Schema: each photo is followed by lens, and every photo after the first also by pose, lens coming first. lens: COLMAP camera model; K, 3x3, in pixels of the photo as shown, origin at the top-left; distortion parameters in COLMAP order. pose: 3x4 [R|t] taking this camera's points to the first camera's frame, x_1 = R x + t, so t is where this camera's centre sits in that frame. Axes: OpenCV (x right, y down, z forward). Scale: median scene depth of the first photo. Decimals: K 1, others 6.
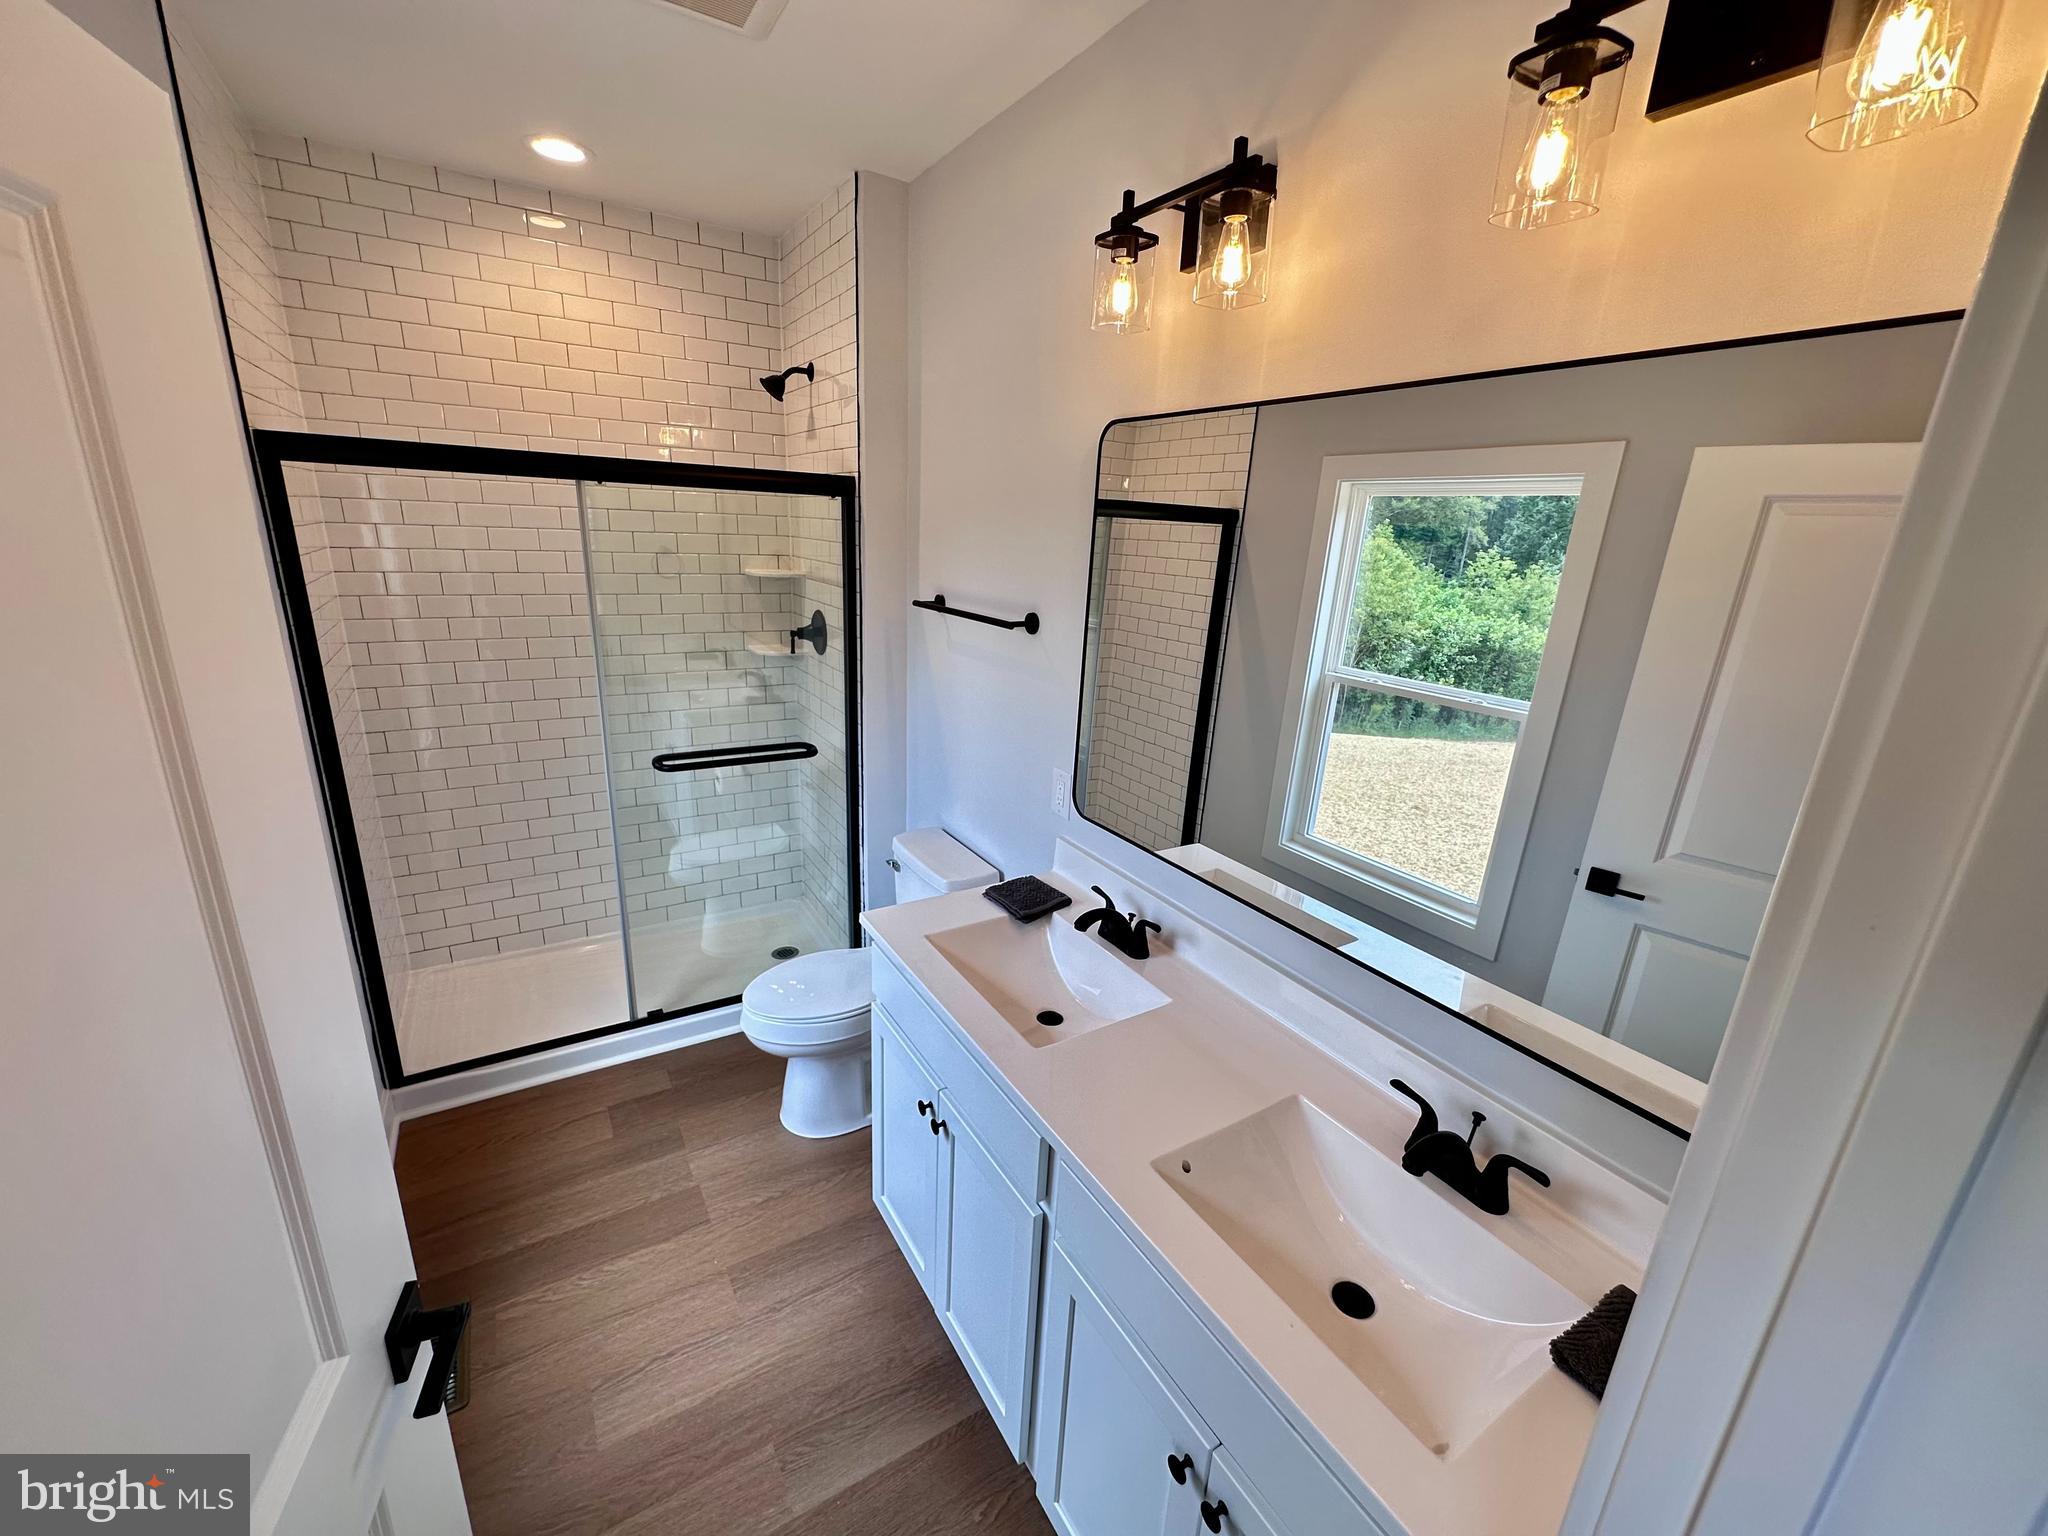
lens RADIAL K [[823.7, 0, 1020.0], [0, 823.7, 767.0], [0, 0, 1]] dist [-0.000316, 0.000154]
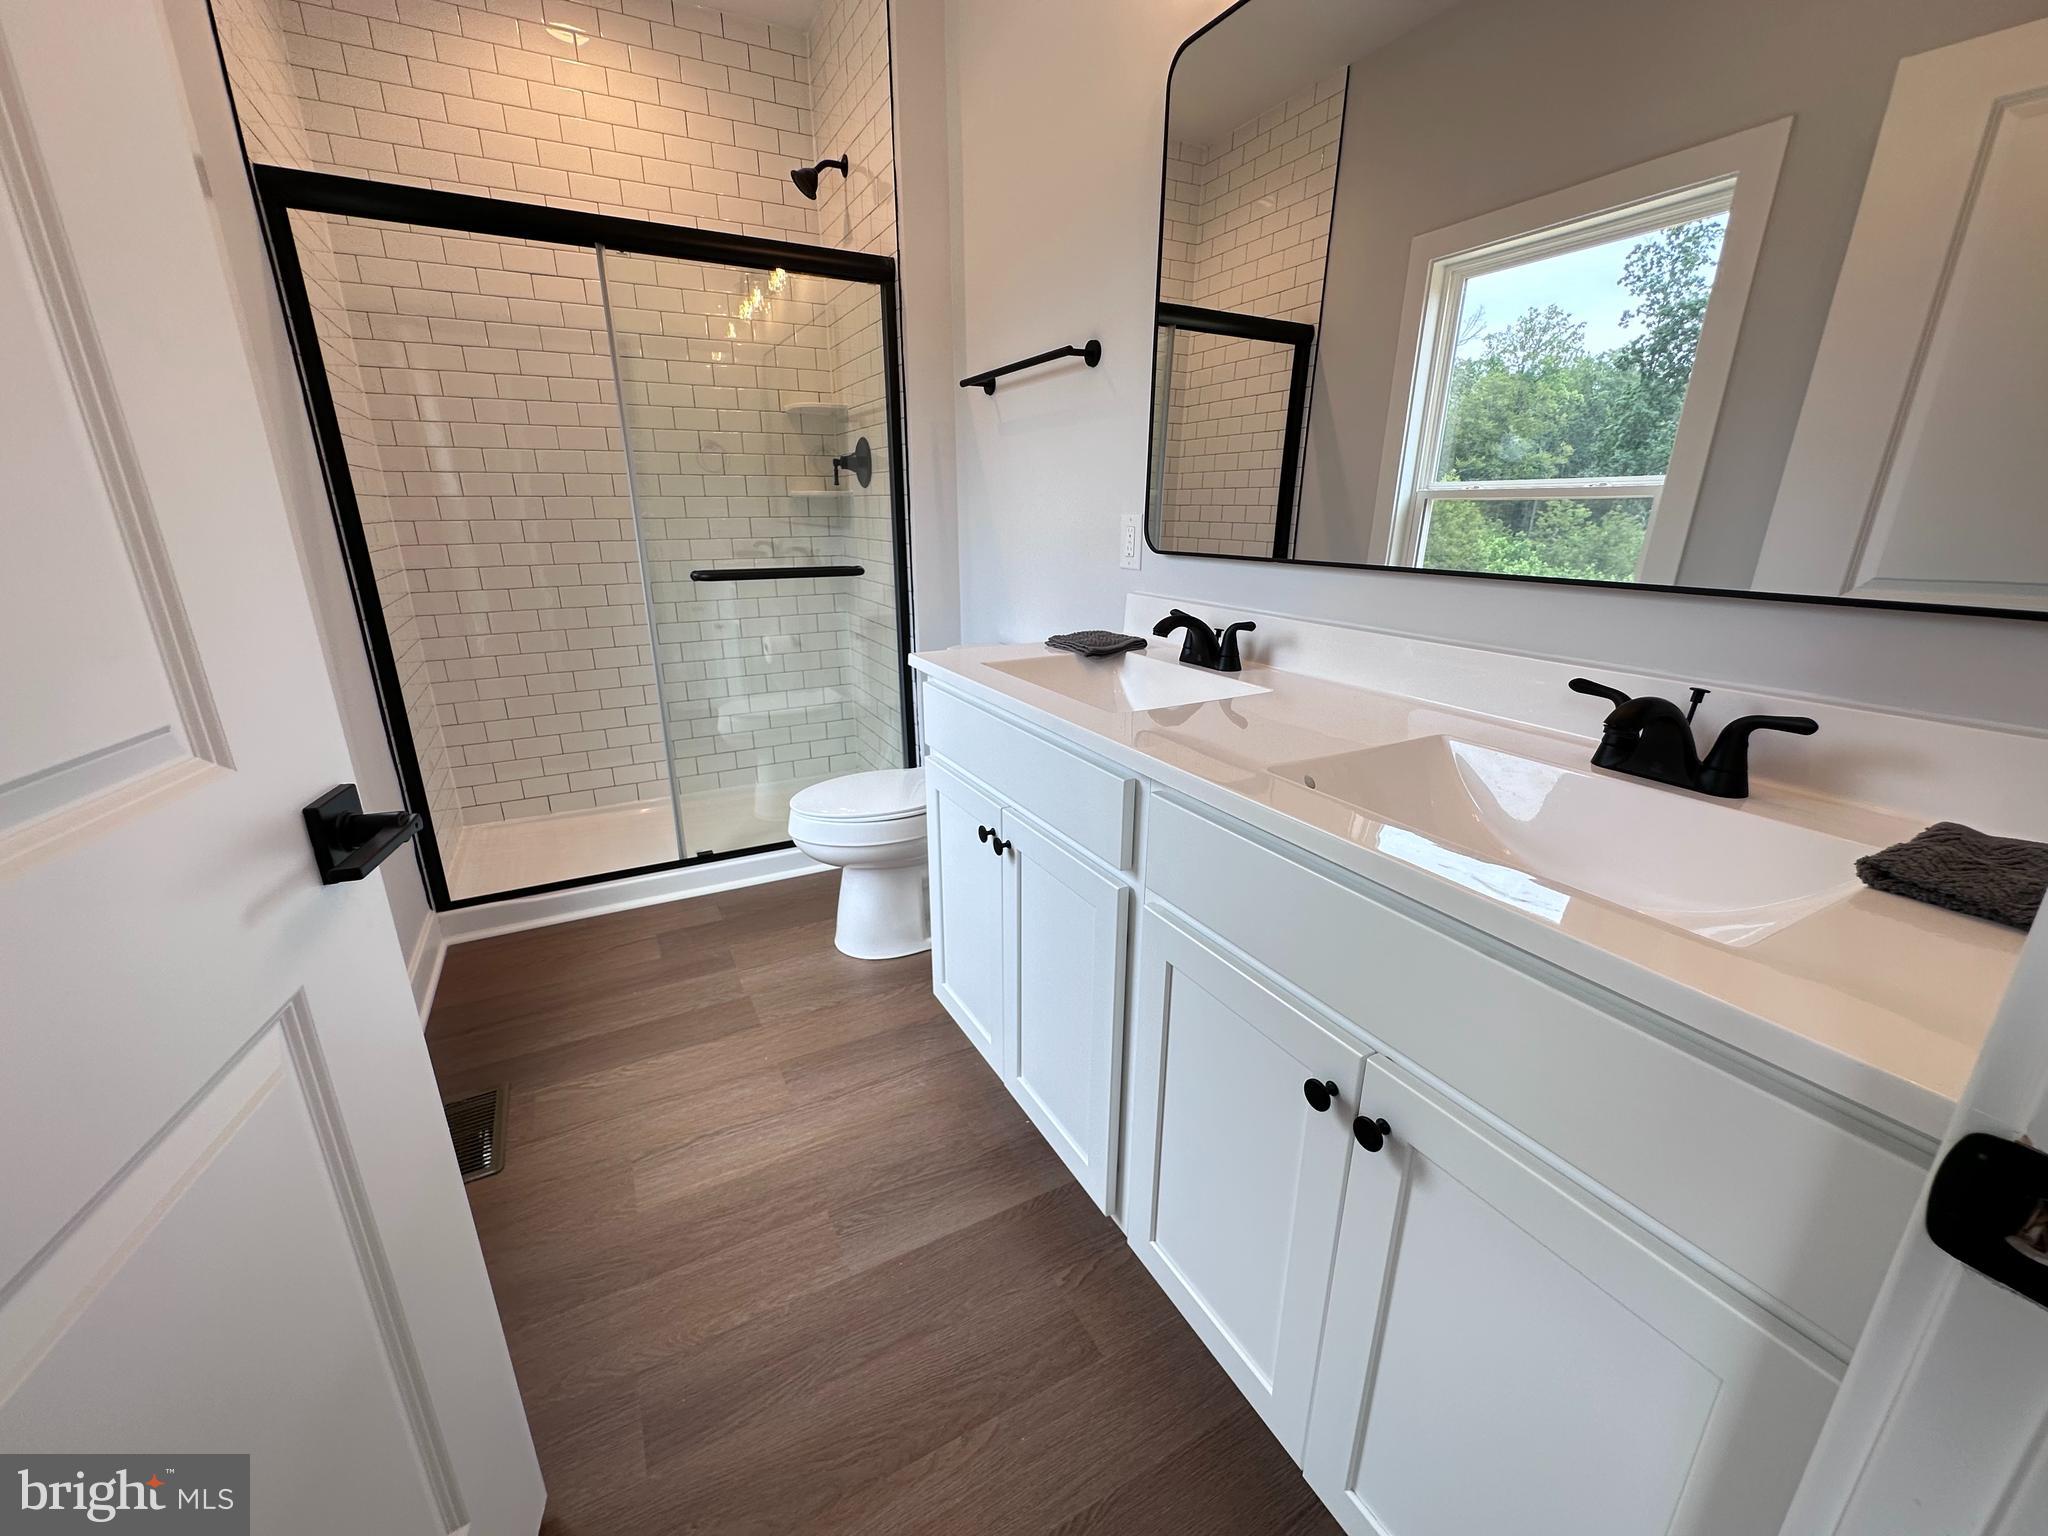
lens RADIAL K [[818.7, 0, 1023.4], [0, 818.7, 766.3], [0, 0, 1]] dist [-0.003896, 0.000261]
pose [[0.997543, -0.025144, -0.065394, -0.012370], [0.026566, 0.999427, 0.020967, 0.225616], [0.064830, -0.022653, 0.997639, 0.096159]]
